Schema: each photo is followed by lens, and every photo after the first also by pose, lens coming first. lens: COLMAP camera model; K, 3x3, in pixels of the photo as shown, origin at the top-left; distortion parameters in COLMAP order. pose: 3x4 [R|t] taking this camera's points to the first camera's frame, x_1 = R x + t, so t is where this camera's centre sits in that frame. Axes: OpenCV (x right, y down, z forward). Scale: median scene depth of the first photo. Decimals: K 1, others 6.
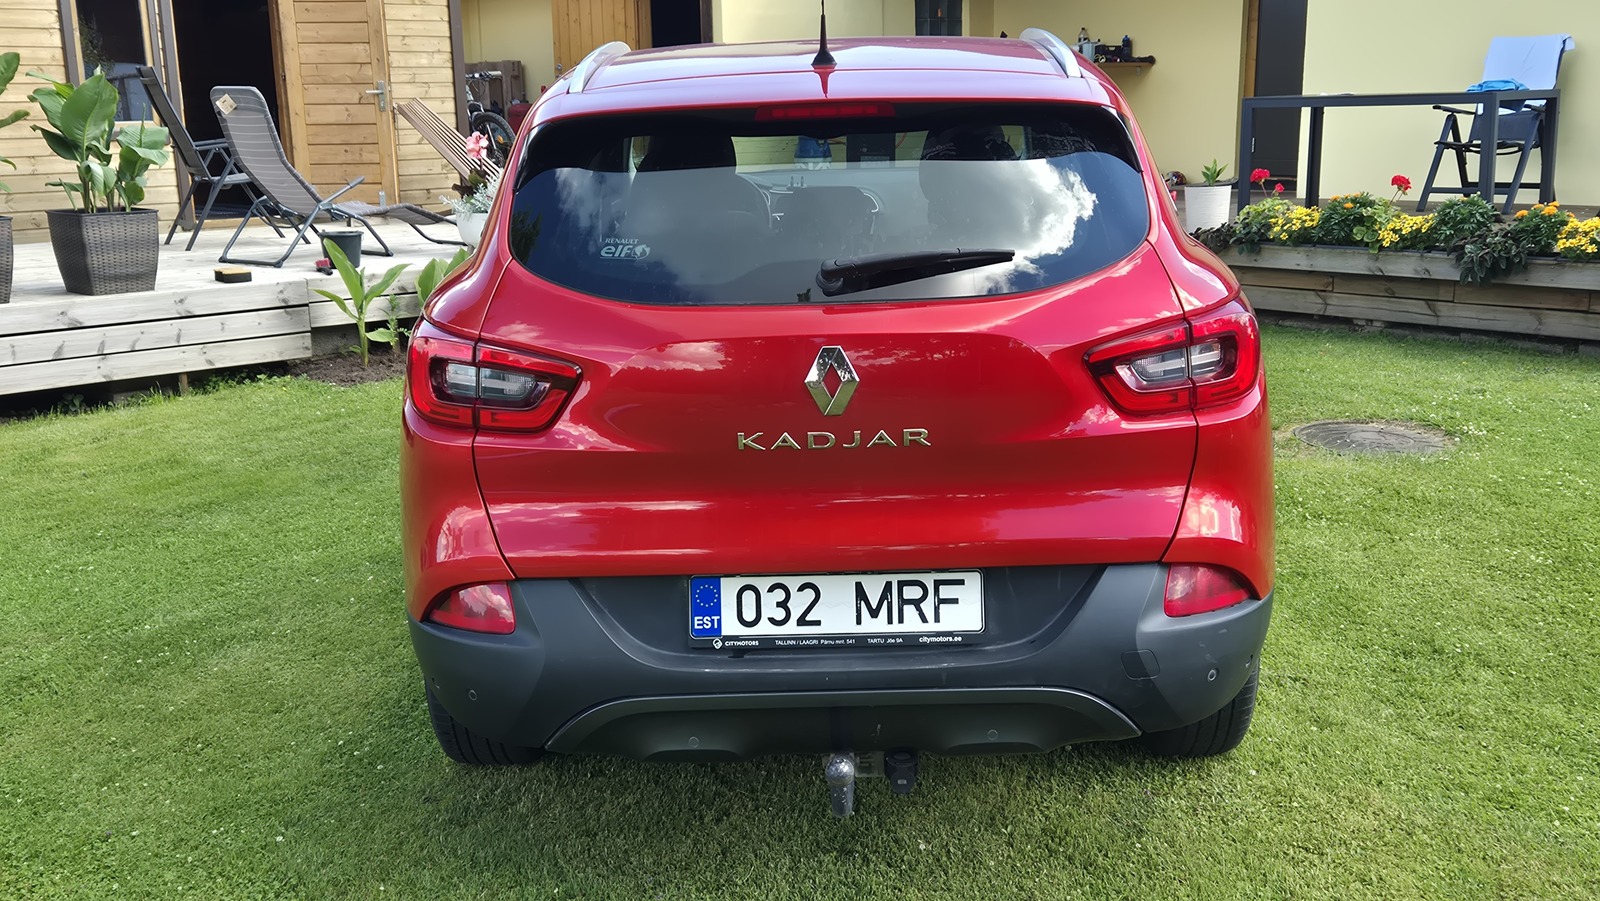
lens RADIAL K [[1555.8, 0, 808.6], [0, 1555.8, 455.9], [0, 0, 1]] dist [0.098198, 0.000000]
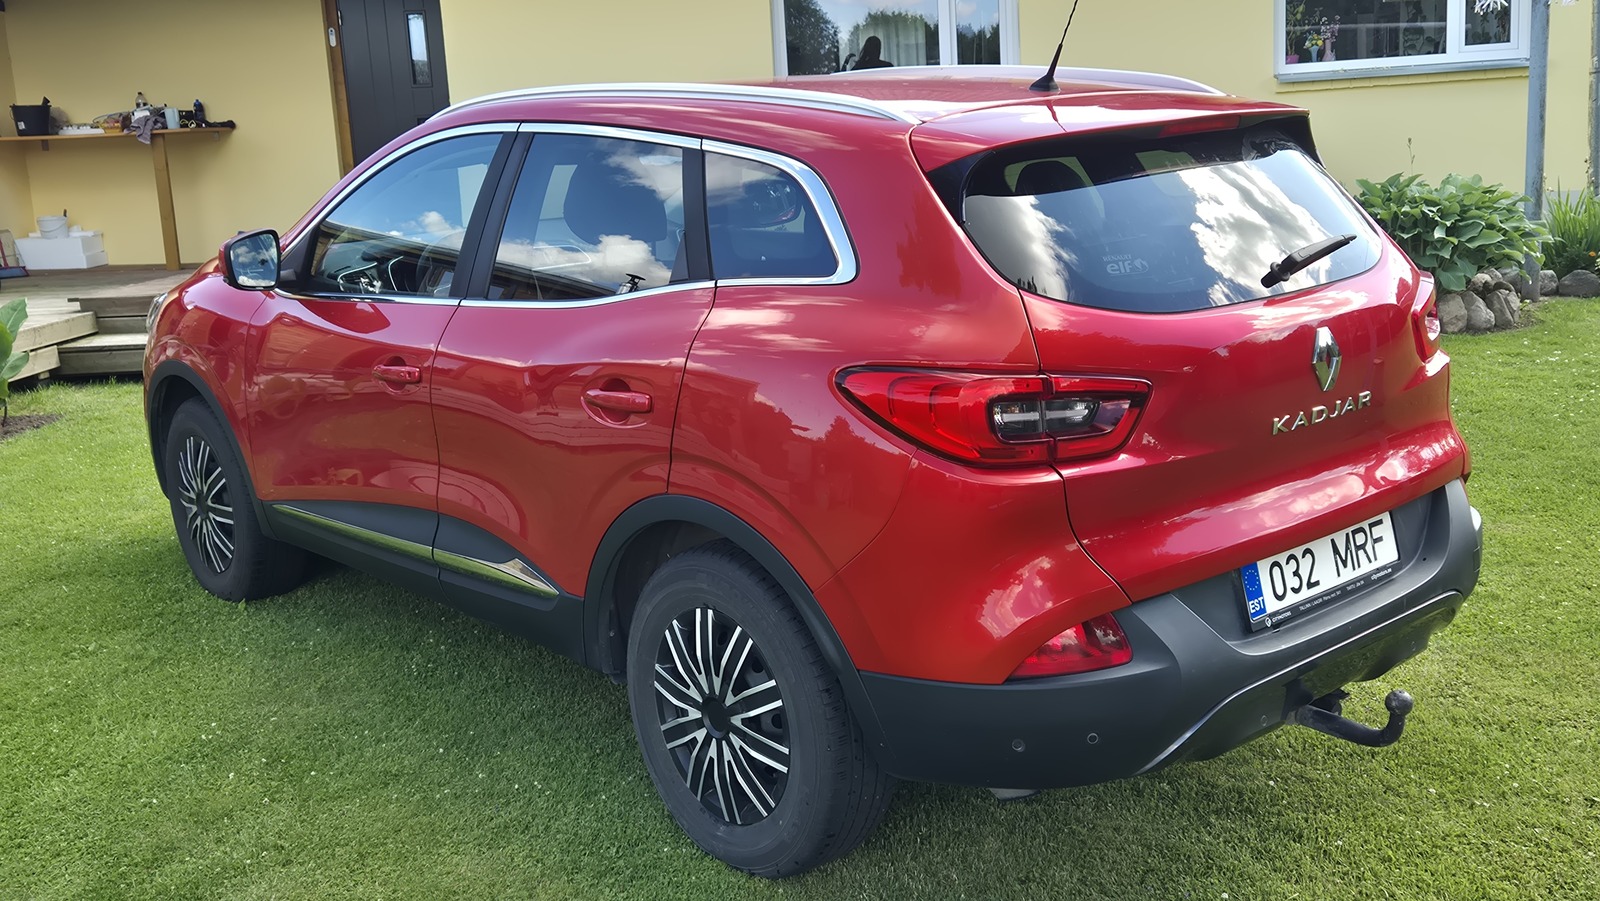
lens RADIAL K [[1555.8, 0, 806.0], [0, 1555.8, 447.9], [0, 0, 1]] dist [0.098198, 0.000000]
pose [[0.728125, -0.149765, 0.668883, -0.984424], [0.200782, 0.979636, 0.000779, -0.059108], [-0.655379, 0.133732, 0.743367, 0.401112]]
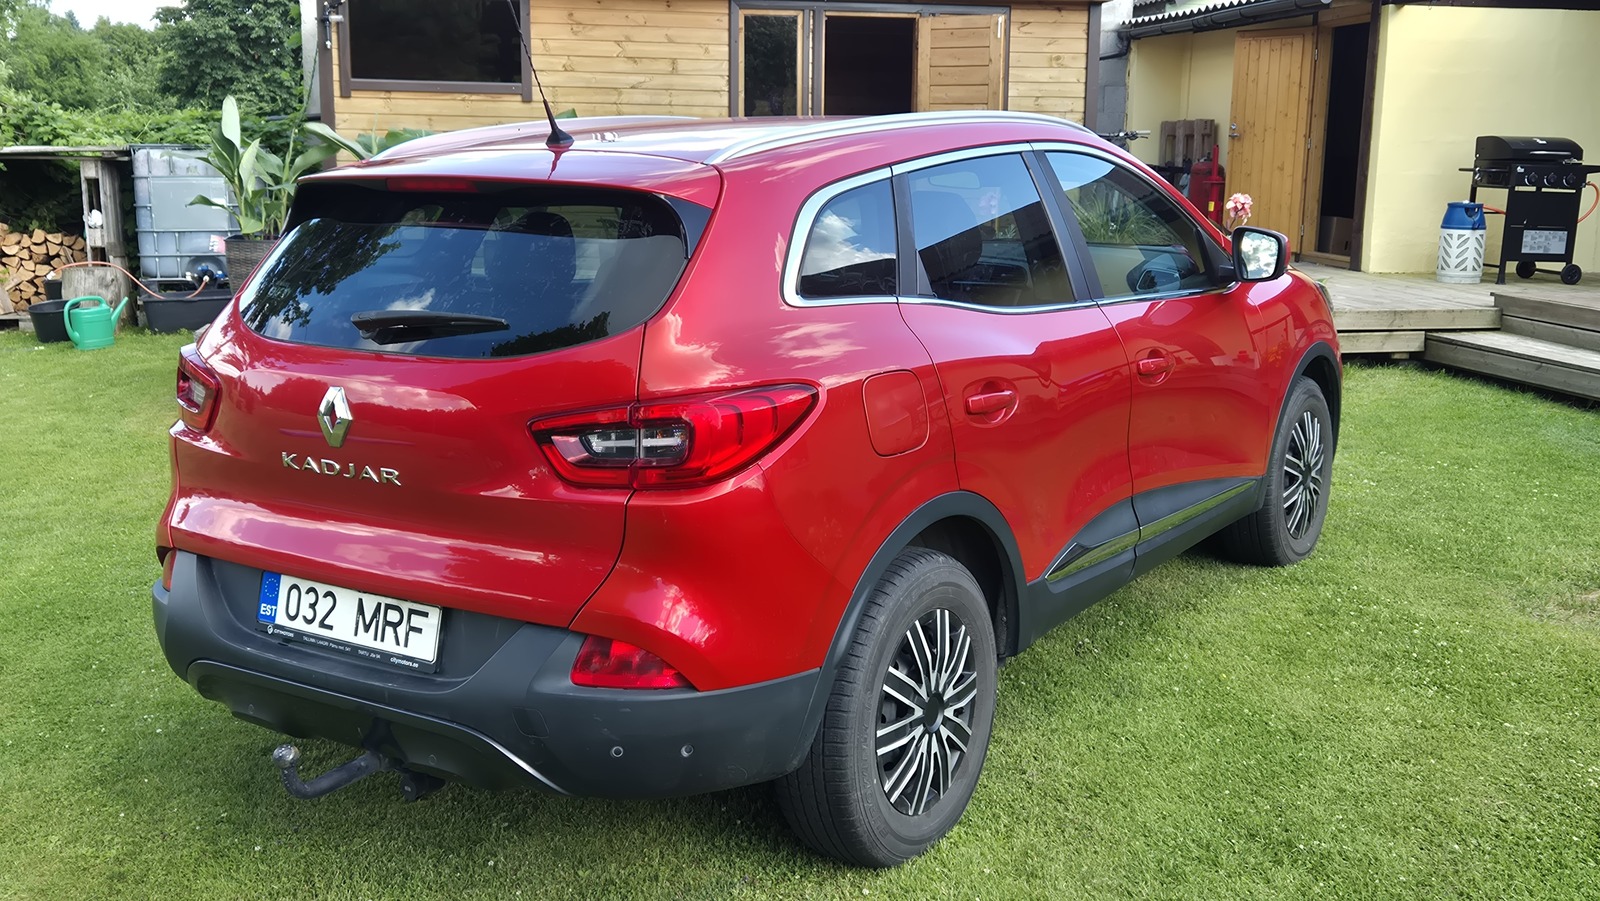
lens RADIAL K [[1555.8, 0, 805.3], [0, 1555.8, 451.1], [0, 0, 1]] dist [0.098198, 0.000000]
pose [[0.858664, 0.133780, -0.494772, 0.855782], [-0.150705, 0.988562, 0.005749, -0.079293], [0.489882, 0.069628, 0.869004, 0.162809]]
